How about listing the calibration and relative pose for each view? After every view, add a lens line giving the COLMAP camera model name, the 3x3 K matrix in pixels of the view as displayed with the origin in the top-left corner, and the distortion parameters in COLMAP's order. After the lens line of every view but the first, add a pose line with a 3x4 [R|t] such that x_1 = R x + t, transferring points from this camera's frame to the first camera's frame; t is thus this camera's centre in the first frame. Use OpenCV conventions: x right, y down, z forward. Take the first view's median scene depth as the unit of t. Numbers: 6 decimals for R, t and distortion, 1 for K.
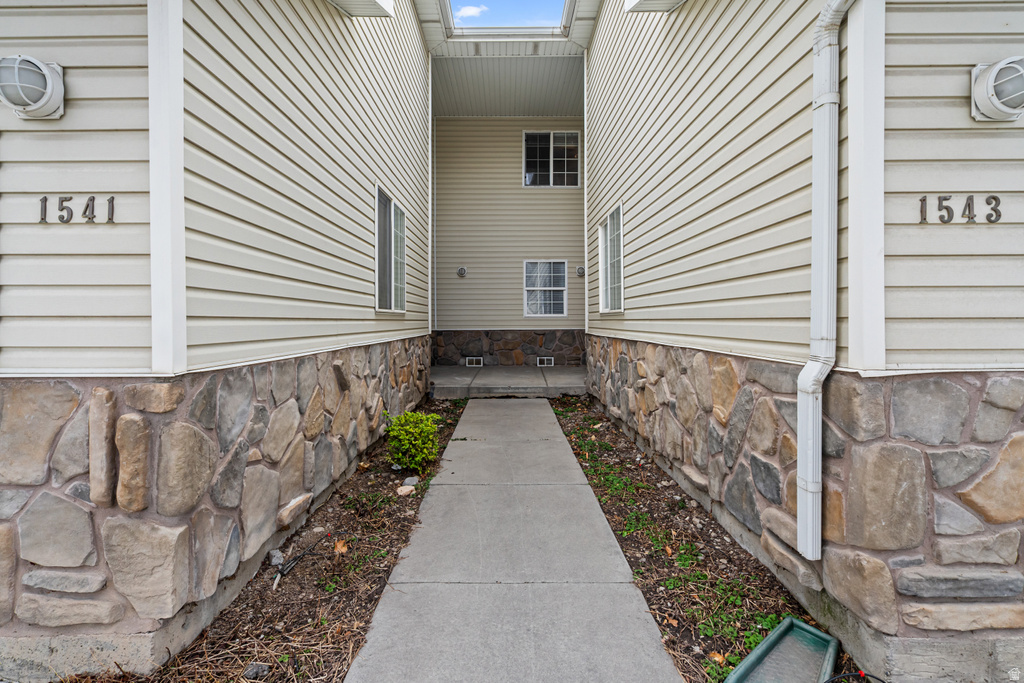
lens RADIAL K [[462.6, 0, 493.1], [0, 462.6, 343.3], [0, 0, 1]] dist [-0.016852, 0.000195]
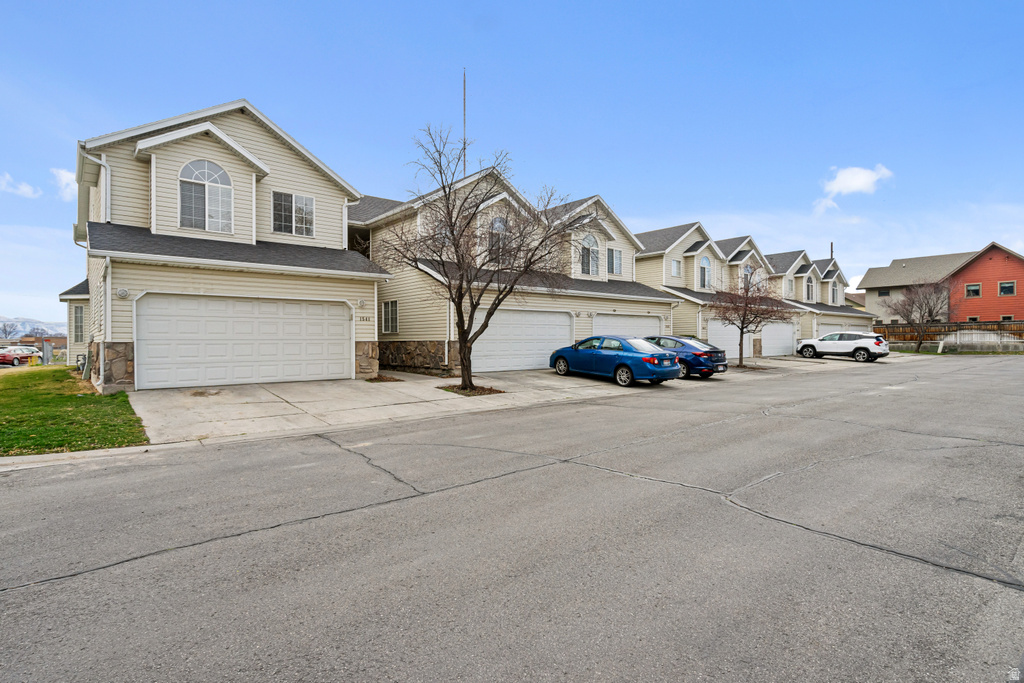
lens RADIAL K [[521.2, 0, 505.0], [0, 521.2, 337.1], [0, 0, 1]] dist [0.000715, 0.001048]
pose [[0.772983, 0.000968, 0.634426, -4.647262], [0.025484, 0.999144, -0.032573, 0.346483], [-0.633915, 0.041346, 0.772297, -7.233919]]
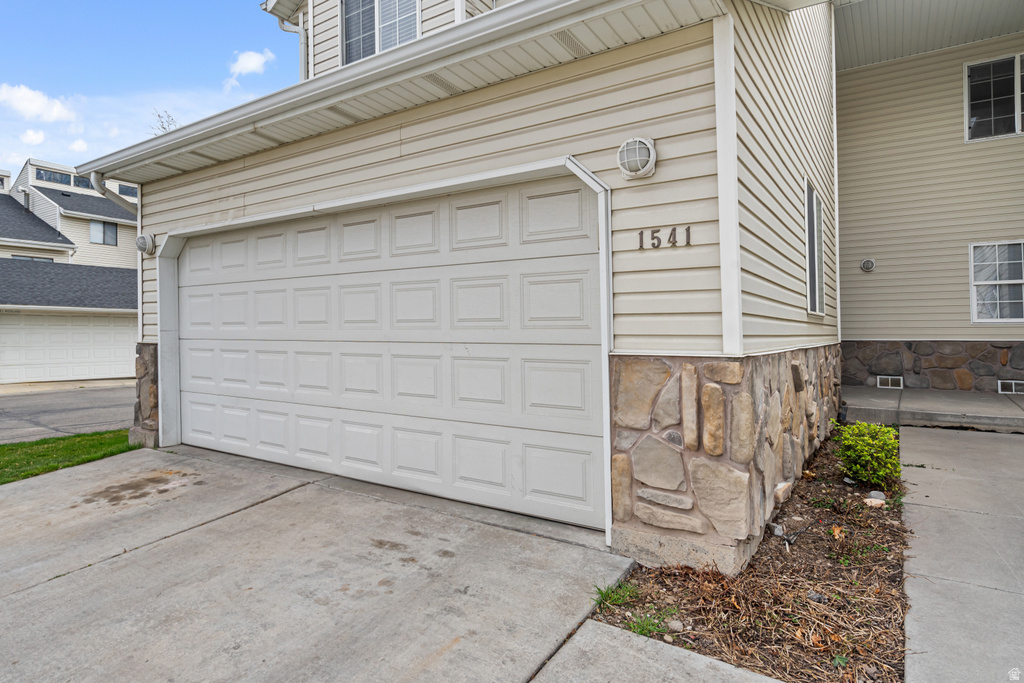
lens RADIAL K [[559.8, 0, 511.2], [0, 559.8, 332.9], [0, 0, 1]] dist [-0.001313, -0.000666]
pose [[0.836424, 0.001008, -0.548082, -0.358718], [-0.027497, 0.998816, -0.040126, 0.082769], [0.547392, 0.048633, 0.835462, -0.693812]]
